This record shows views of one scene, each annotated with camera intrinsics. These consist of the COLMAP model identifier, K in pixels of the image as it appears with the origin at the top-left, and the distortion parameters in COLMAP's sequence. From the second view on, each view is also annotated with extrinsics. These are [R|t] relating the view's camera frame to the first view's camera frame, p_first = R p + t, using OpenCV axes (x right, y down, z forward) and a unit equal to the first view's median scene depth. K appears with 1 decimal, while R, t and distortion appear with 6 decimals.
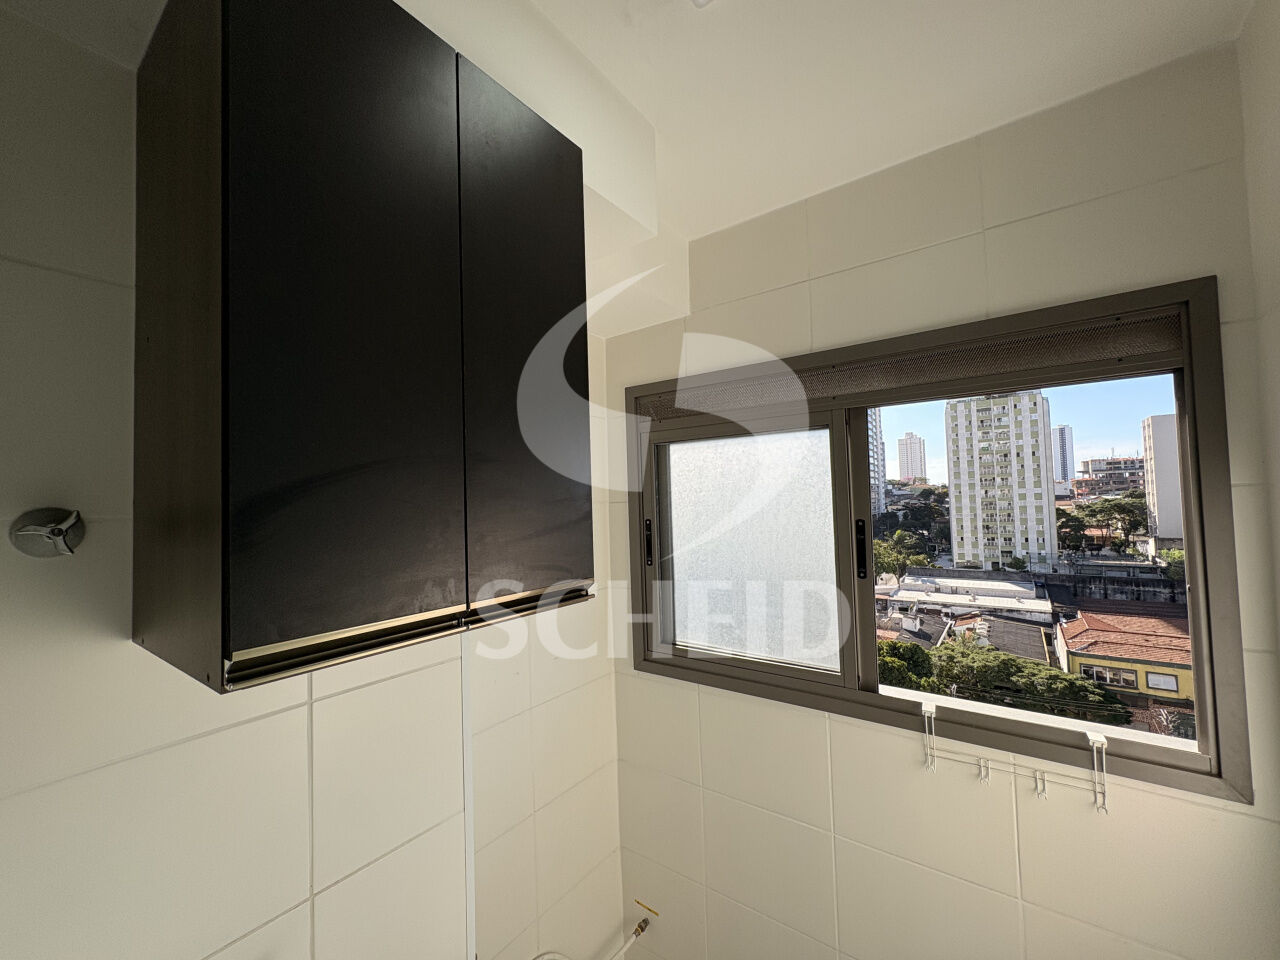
lens RADIAL K [[512.3, 0, 638.5], [0, 512.3, 481.9], [0, 0, 1]] dist [0.002747, -0.000954]
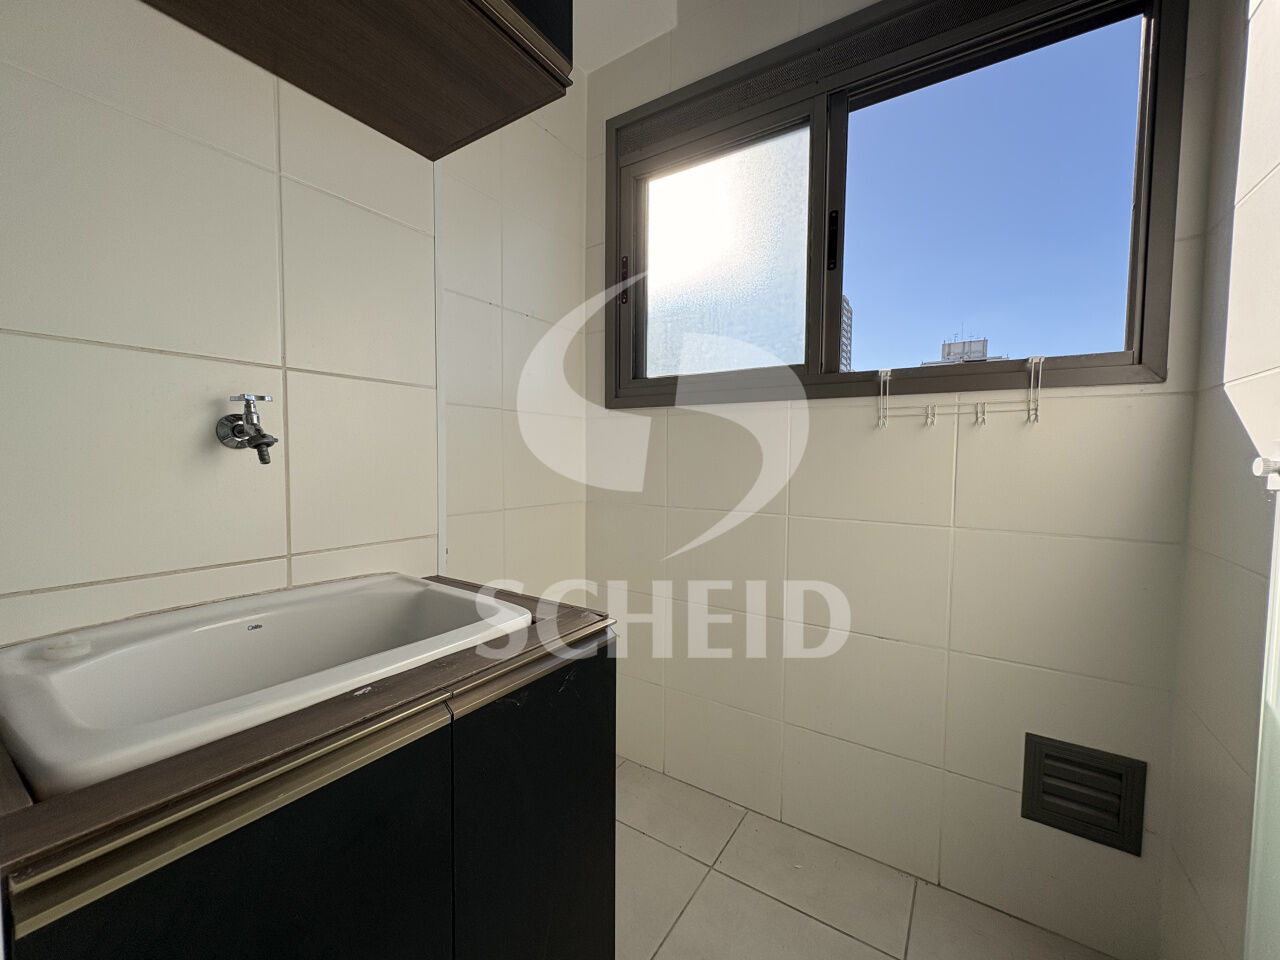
lens RADIAL K [[512.3, 0, 639.7], [0, 512.3, 478.8], [0, 0, 1]] dist [0.002747, -0.000954]
pose [[0.997816, 0.036596, 0.054988, 0.008885], [-0.040993, 0.995863, 0.081092, 0.424762], [-0.051793, -0.083169, 0.995189, -0.029884]]
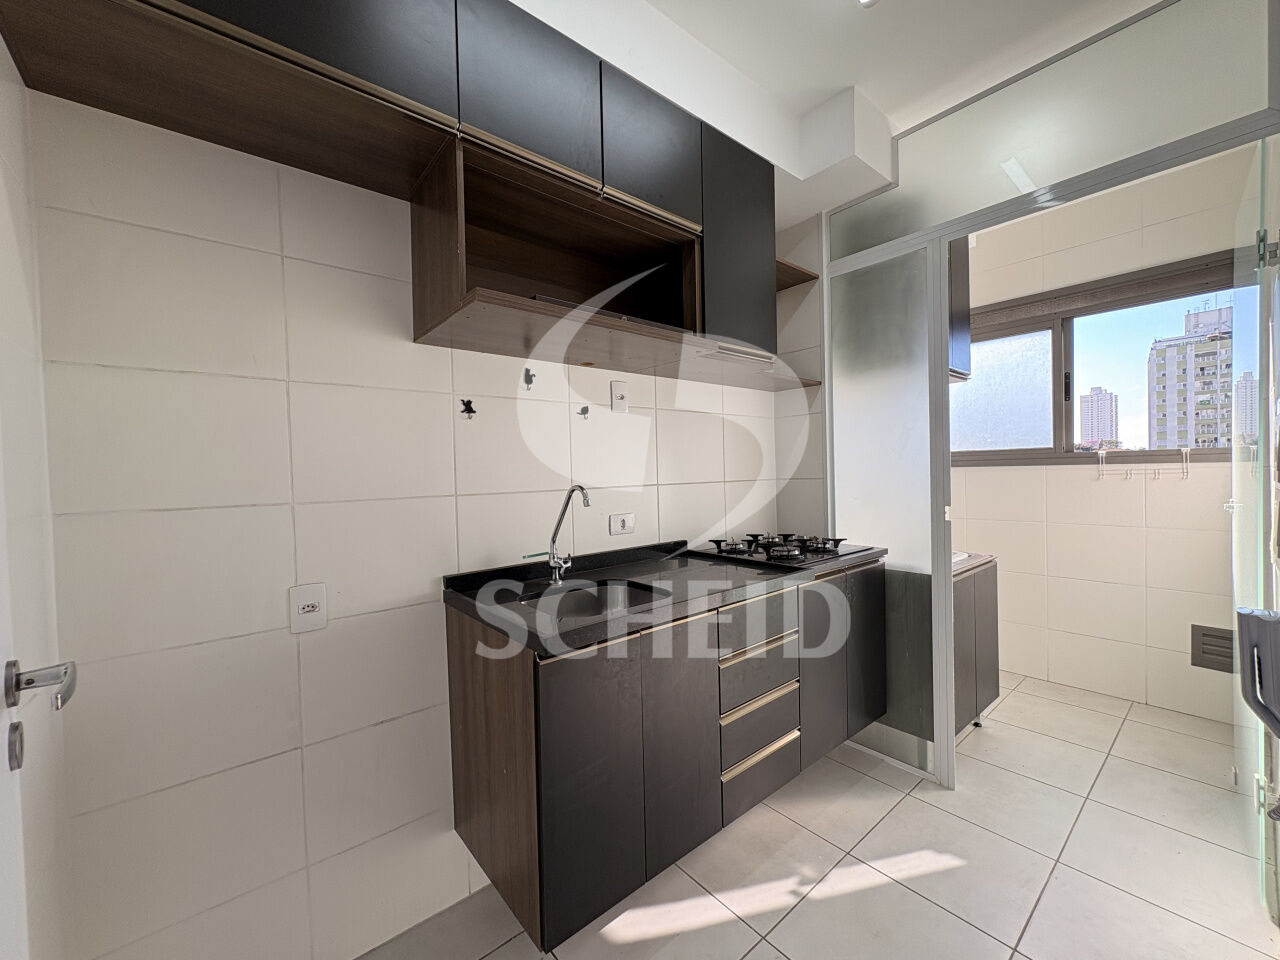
lens RADIAL K [[512.3, 0, 641.0], [0, 512.3, 481.1], [0, 0, 1]] dist [0.002747, -0.000954]
pose [[0.972284, 0.006913, -0.233700, -0.596698], [0.007689, 0.998077, 0.061512, 0.293734], [0.233676, -0.061604, 0.970361, -1.138966]]
